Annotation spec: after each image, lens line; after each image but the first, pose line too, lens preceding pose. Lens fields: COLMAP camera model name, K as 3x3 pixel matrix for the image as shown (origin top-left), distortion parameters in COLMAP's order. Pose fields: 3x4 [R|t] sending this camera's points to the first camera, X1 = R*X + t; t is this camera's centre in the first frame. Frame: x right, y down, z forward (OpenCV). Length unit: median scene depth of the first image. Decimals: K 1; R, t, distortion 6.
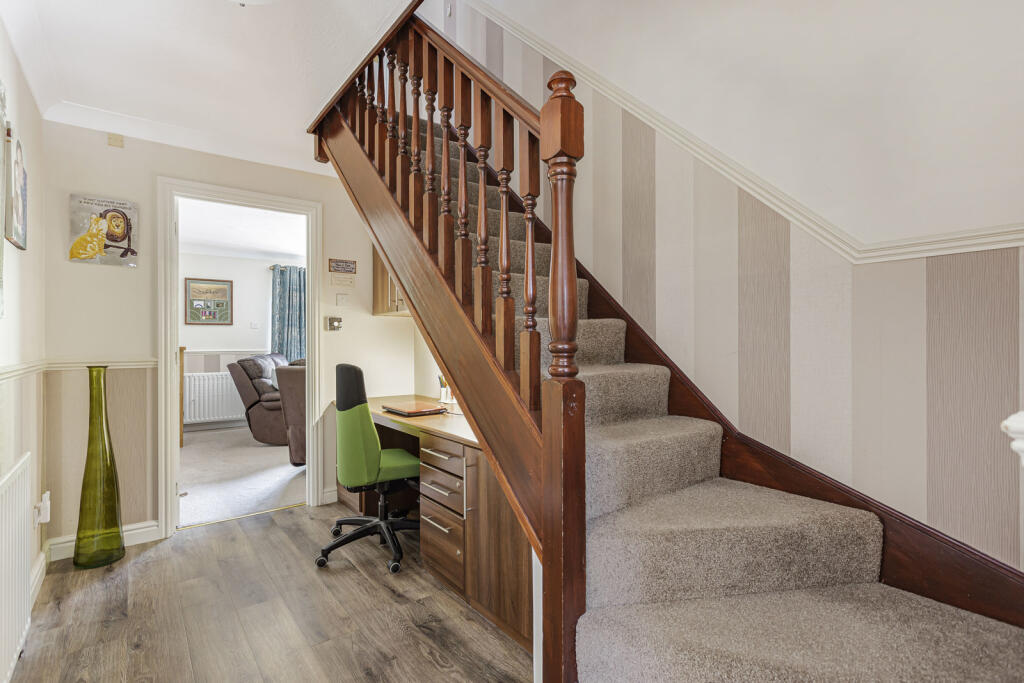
lens RADIAL K [[495.3, 0, 511.9], [0, 495.3, 338.0], [0, 0, 1]] dist [0.004601, 0.001258]
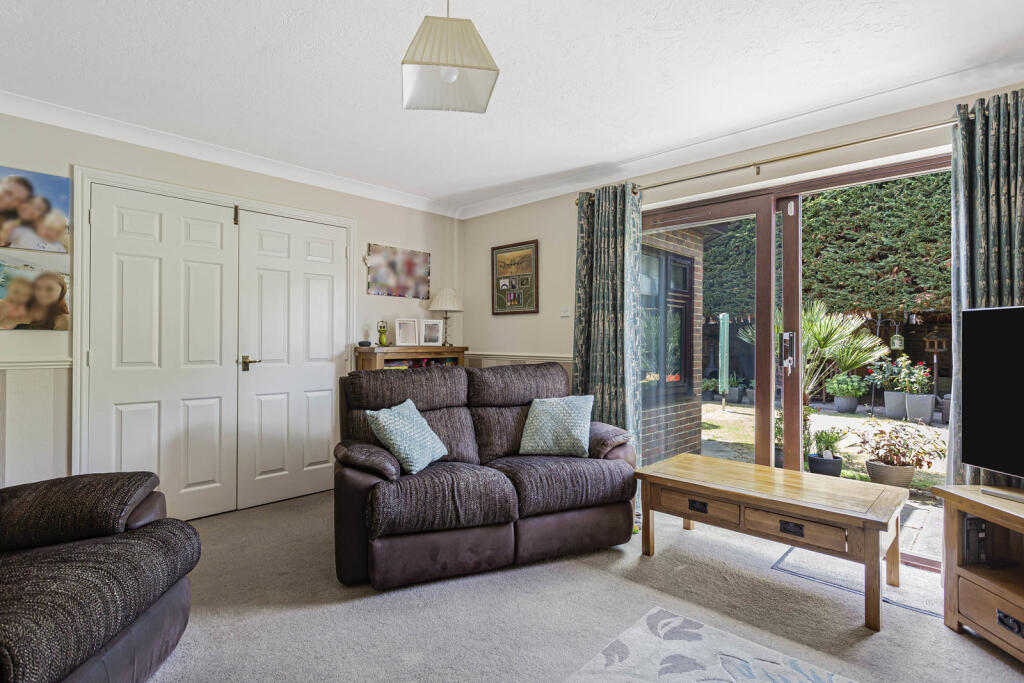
lens RADIAL K [[495.3, 0, 514.2], [0, 495.3, 339.3], [0, 0, 1]] dist [0.004601, 0.001258]
pose [[0.146511, -0.000892, -0.989209, 0.029277], [-0.008311, 0.999963, -0.002133, 0.007236], [0.989174, 0.008534, 0.146498, 0.909610]]
